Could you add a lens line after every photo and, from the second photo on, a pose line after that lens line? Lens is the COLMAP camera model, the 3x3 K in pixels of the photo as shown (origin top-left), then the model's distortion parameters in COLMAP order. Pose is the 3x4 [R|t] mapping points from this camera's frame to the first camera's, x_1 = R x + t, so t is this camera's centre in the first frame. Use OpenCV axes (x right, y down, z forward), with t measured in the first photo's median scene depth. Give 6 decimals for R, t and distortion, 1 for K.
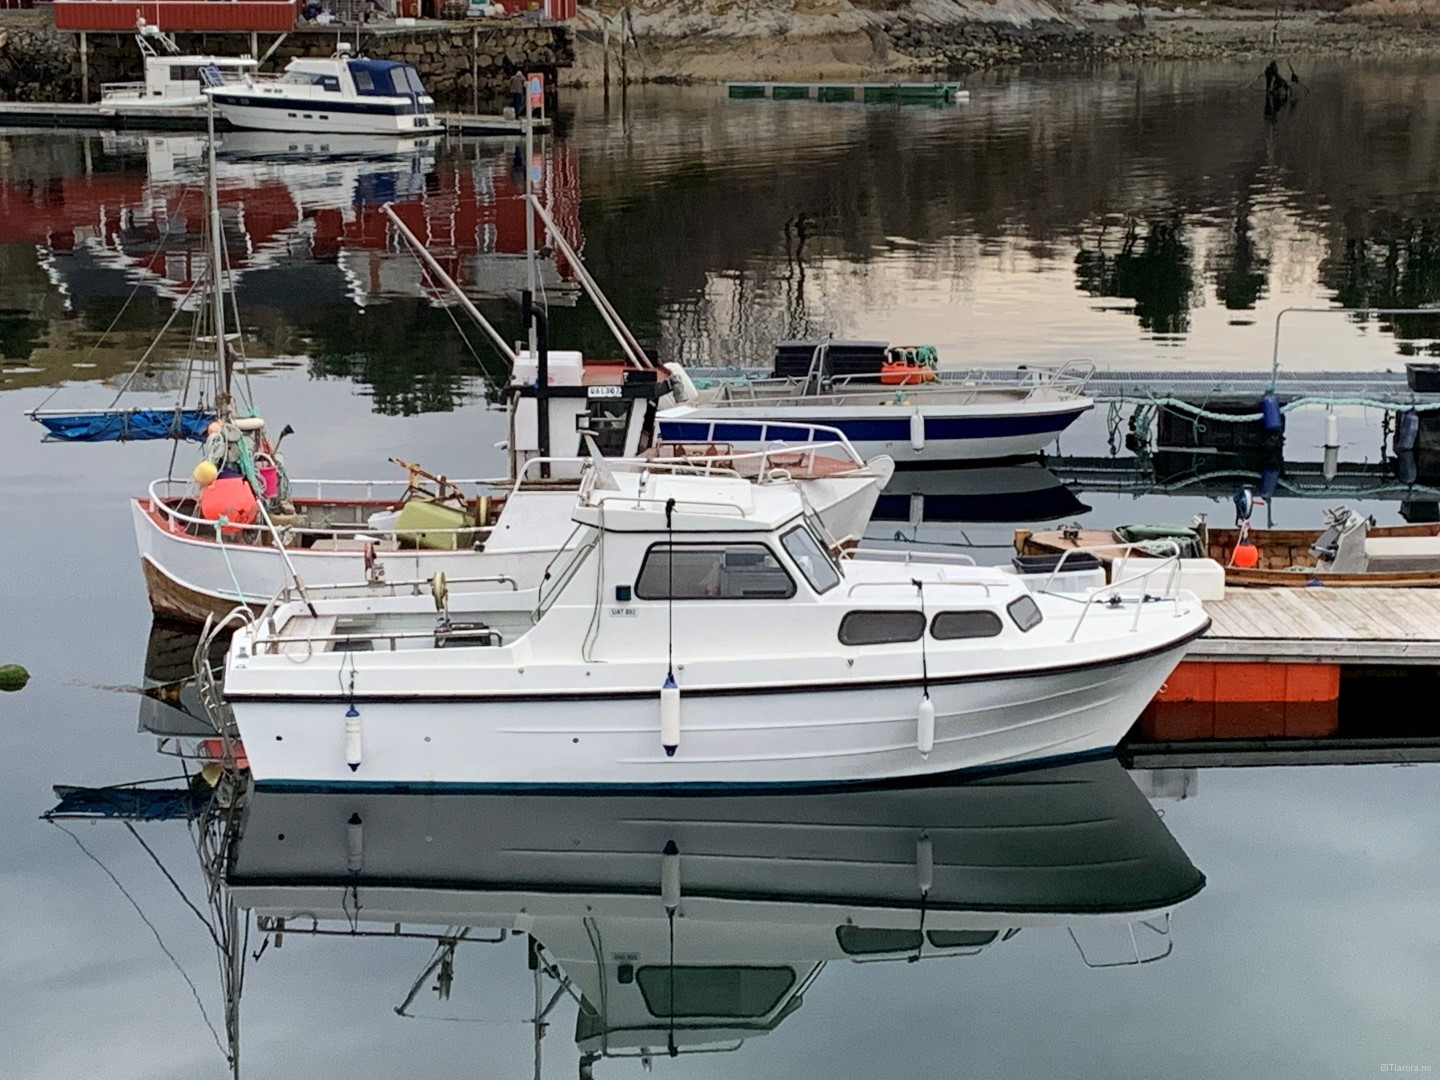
lens RADIAL K [[3092.4, 0, 720.8], [0, 3092.4, 540.5], [0, 0, 1]] dist [0.054406, 0.000000]
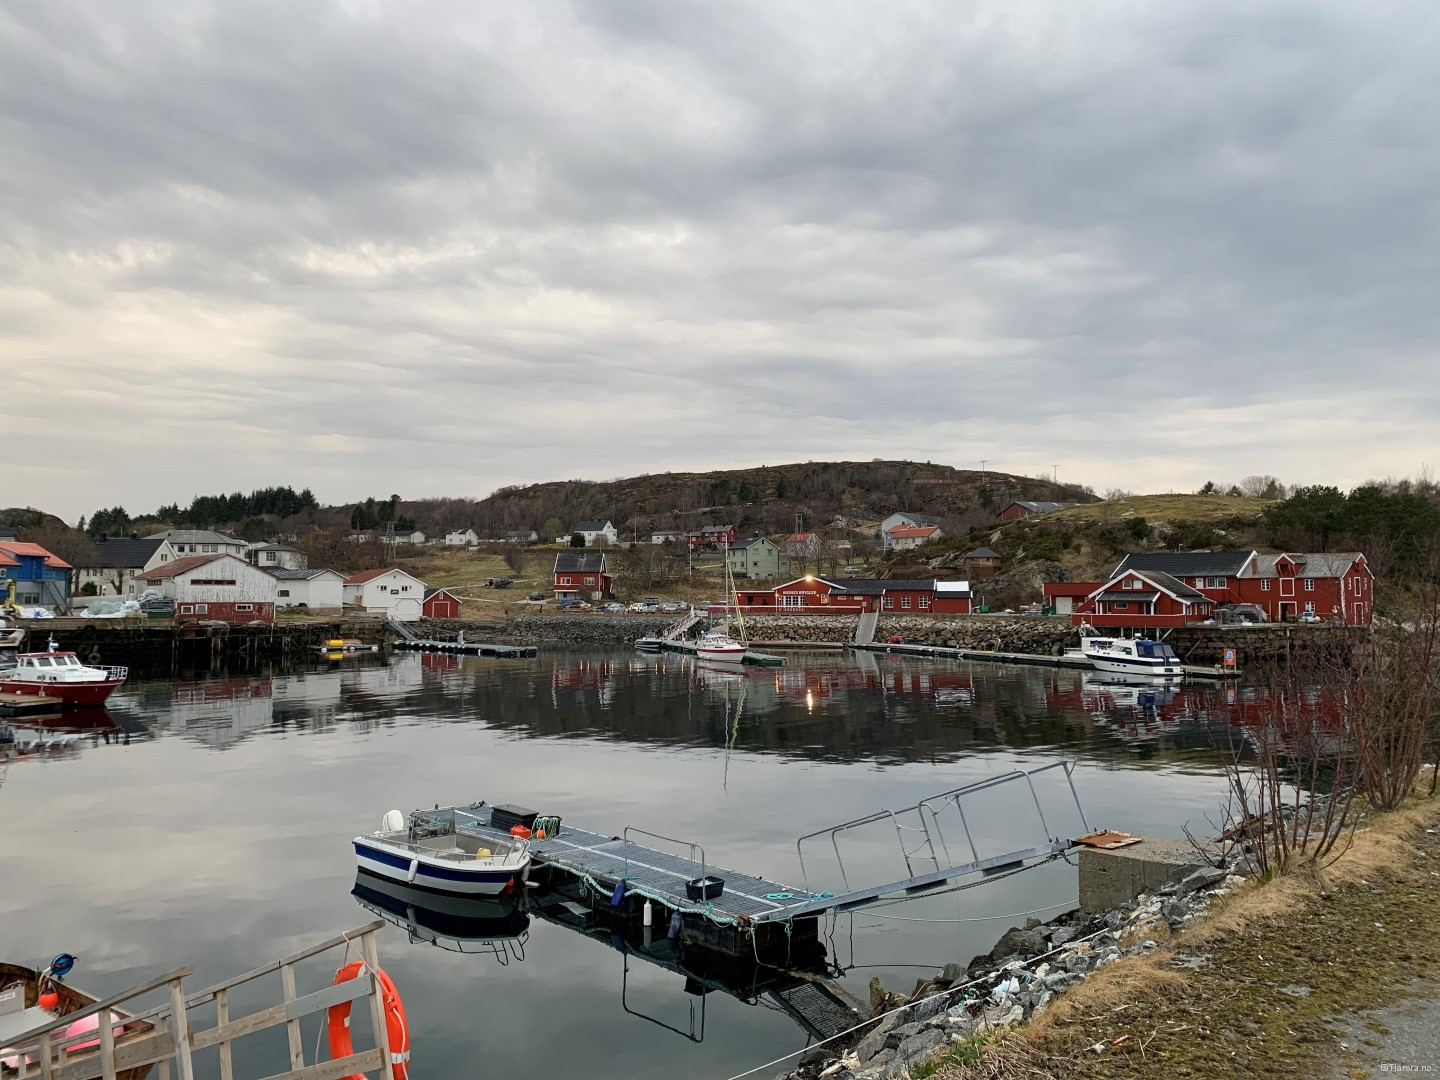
lens RADIAL K [[1126.8, 0, 710.9], [0, 1126.8, 537.6], [0, 0, 1]] dist [0.016851, -0.000545]
pose [[0.744676, -0.035329, -0.666490, 0.192763], [-0.122131, 0.974524, -0.188115, -0.037251], [0.656157, 0.221483, 0.721390, 0.198125]]
